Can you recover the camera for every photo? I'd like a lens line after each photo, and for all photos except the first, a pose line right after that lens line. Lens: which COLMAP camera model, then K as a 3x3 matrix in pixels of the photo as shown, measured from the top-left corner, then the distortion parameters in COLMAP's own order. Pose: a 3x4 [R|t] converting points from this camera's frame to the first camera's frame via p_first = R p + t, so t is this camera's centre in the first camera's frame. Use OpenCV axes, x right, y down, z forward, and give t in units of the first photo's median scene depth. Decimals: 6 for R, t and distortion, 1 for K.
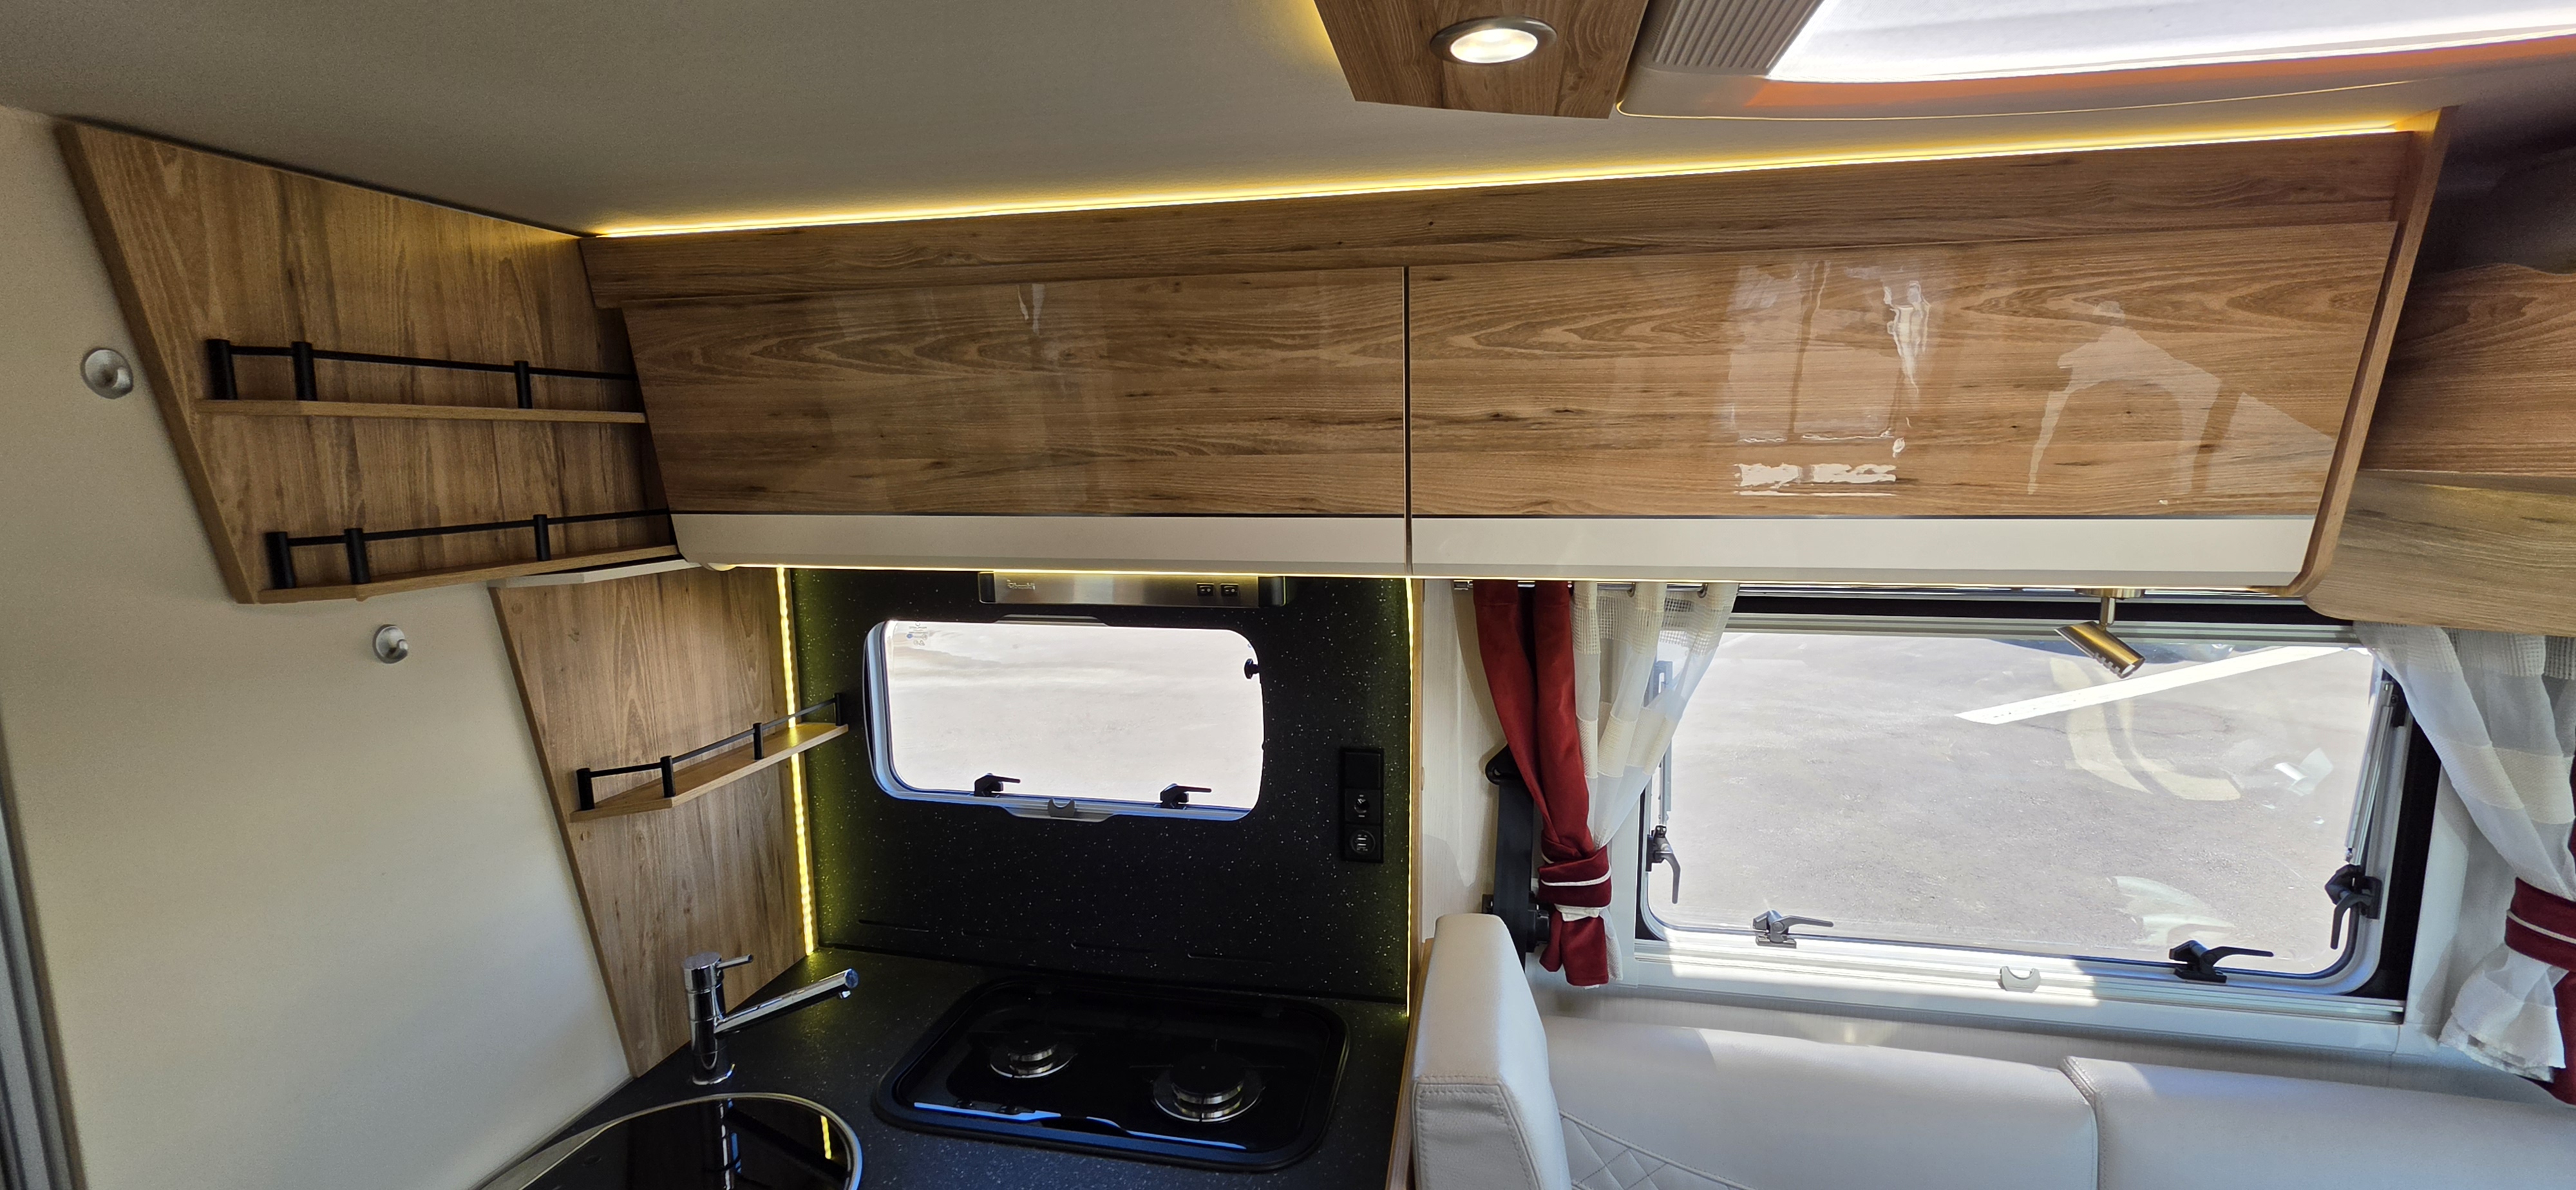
lens RADIAL K [[1029.8, 0, 1293.4], [0, 1029.8, 593.0], [0, 0, 1]] dist [-0.000949, 0.000927]
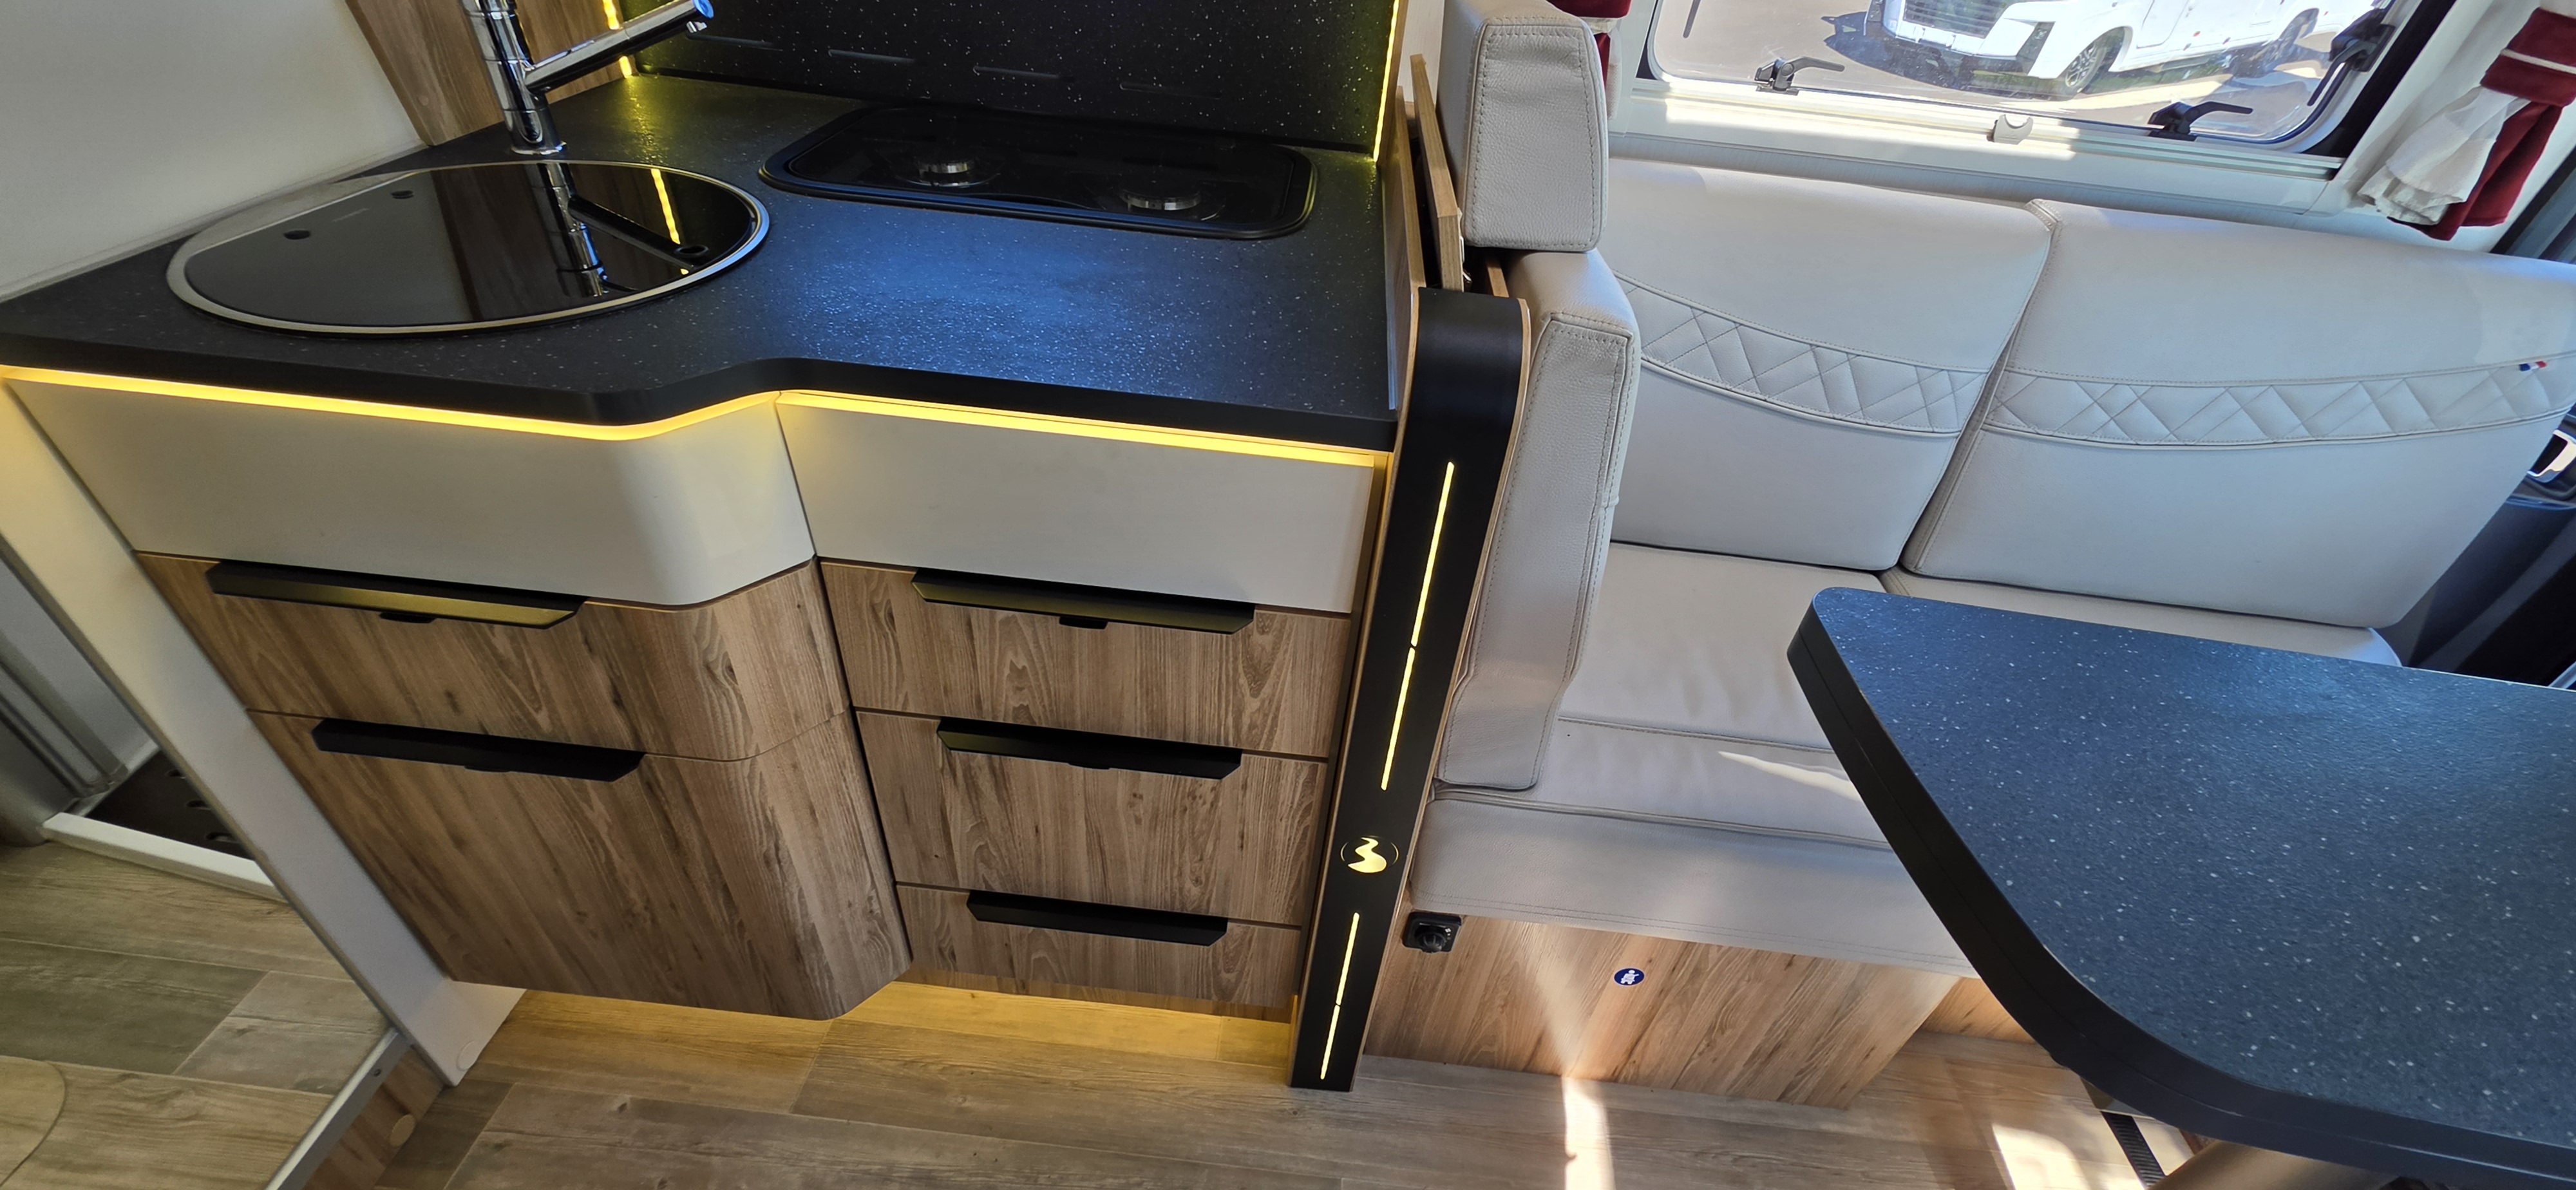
lens RADIAL K [[1029.8, 0, 1292.9], [0, 1029.8, 602.6], [0, 0, 1]] dist [-0.000949, 0.000927]
pose [[0.985669, -0.003256, 0.168660, -0.126375], [-0.083189, 0.860405, 0.502775, 0.336812], [-0.146753, -0.509600, 0.847804, 0.054664]]
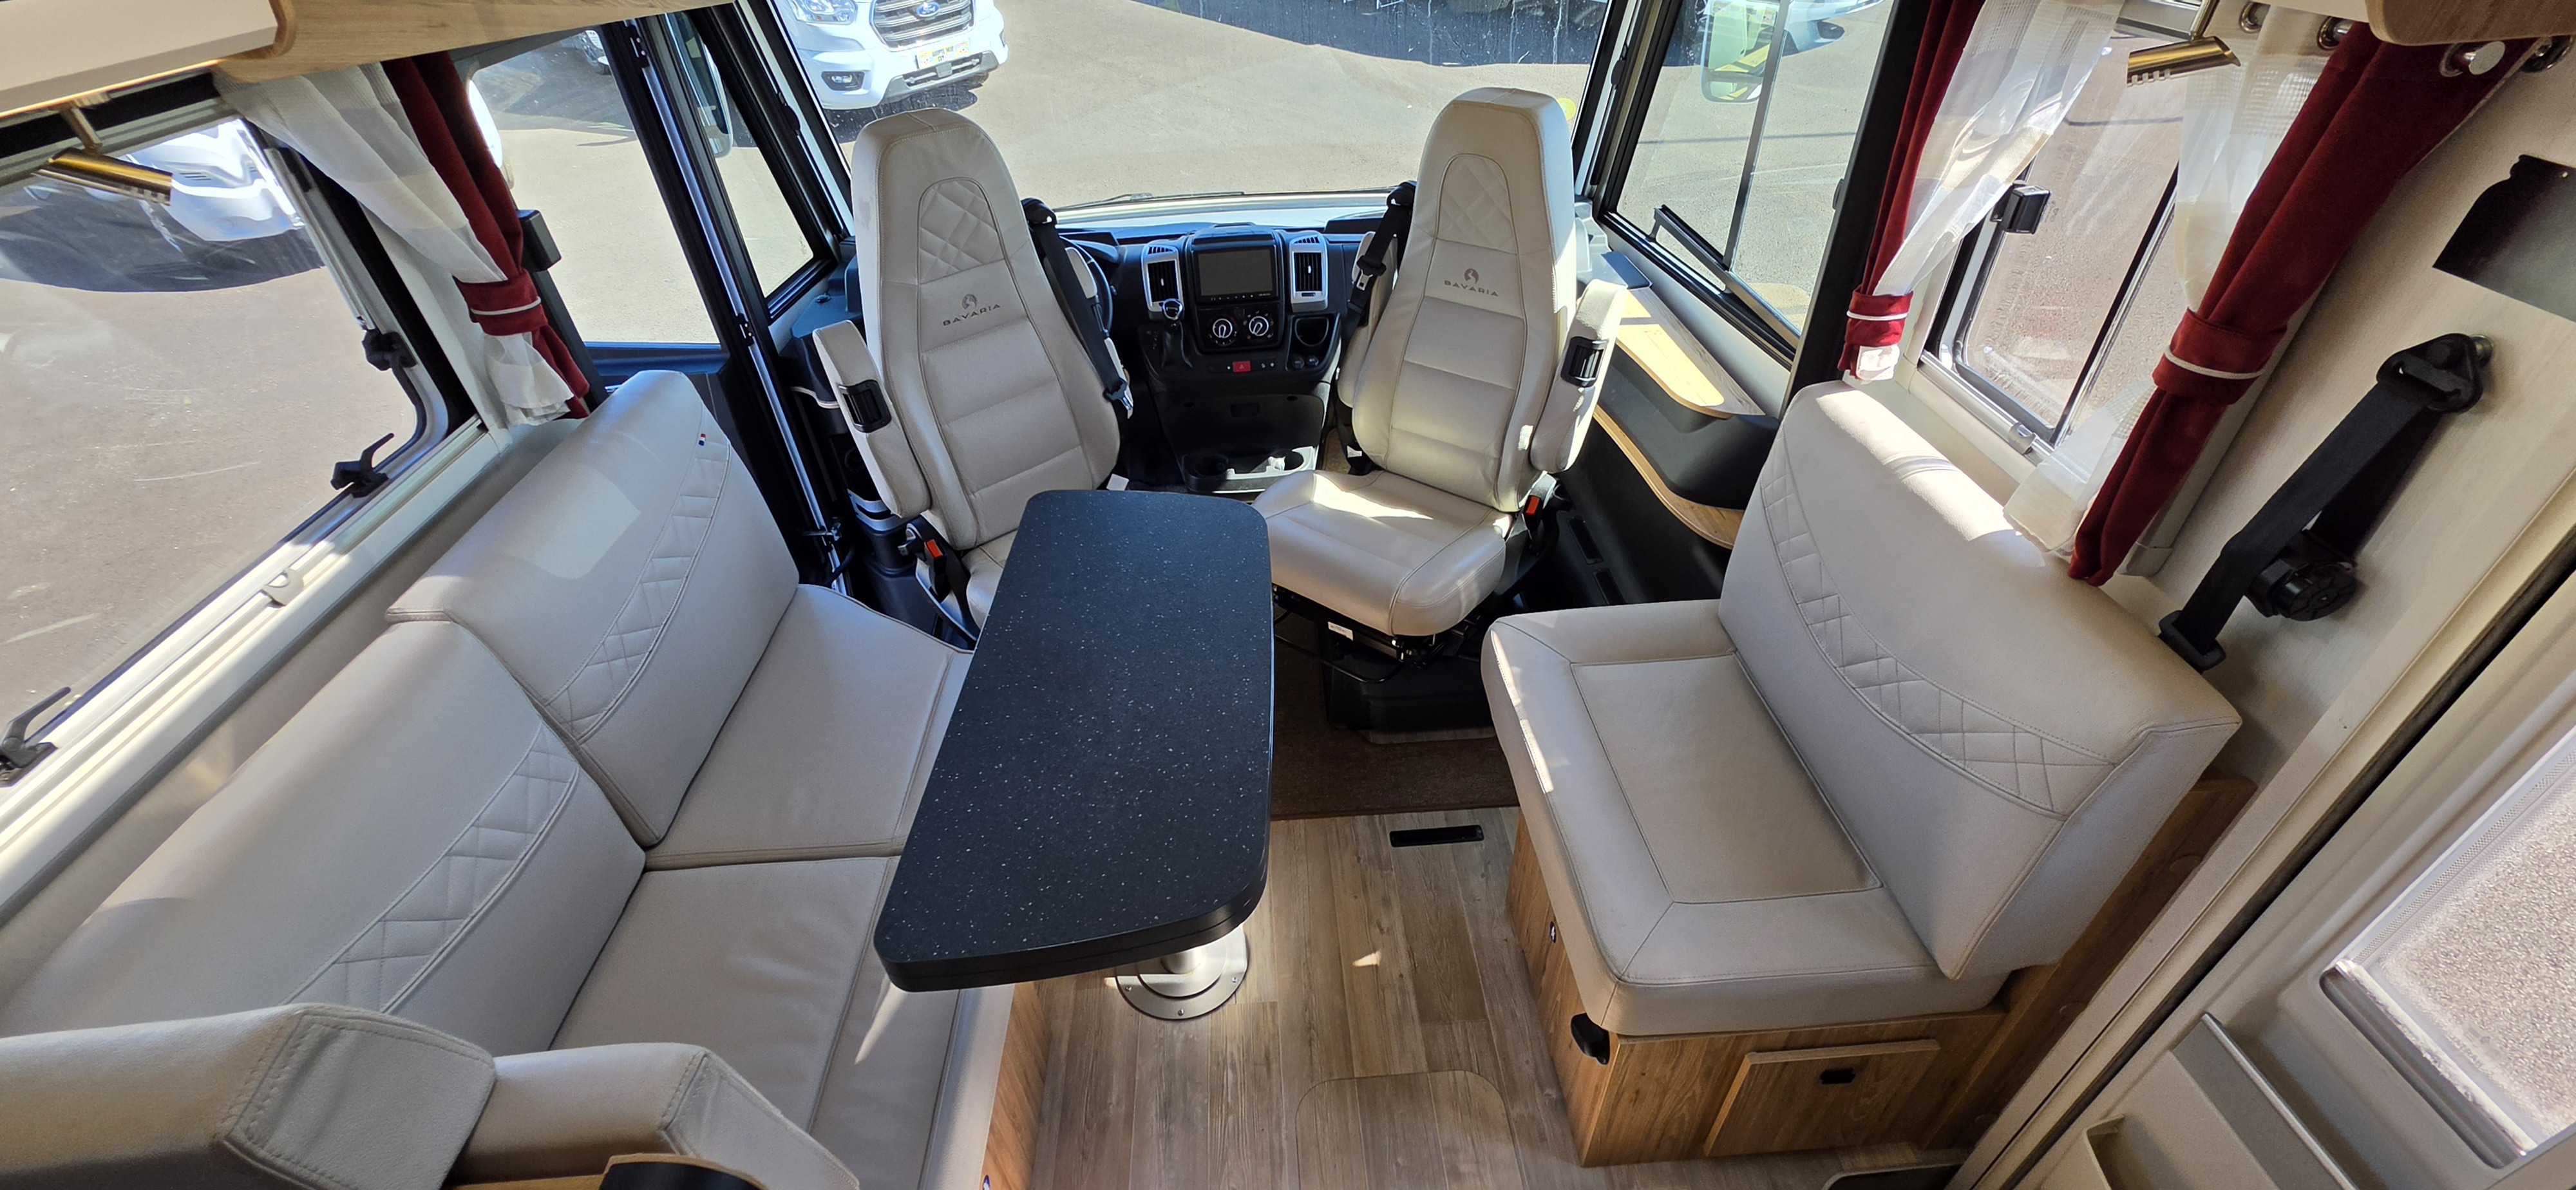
lens RADIAL K [[1029.8, 0, 1274.5], [0, 1029.8, 586.7], [0, 0, 1]] dist [-0.000949, 0.000927]
pose [[-0.255262, -0.565939, 0.783935, -0.239545], [0.172415, 0.771157, 0.612854, -0.033556], [-0.951375, 0.291600, -0.099271, 0.263135]]
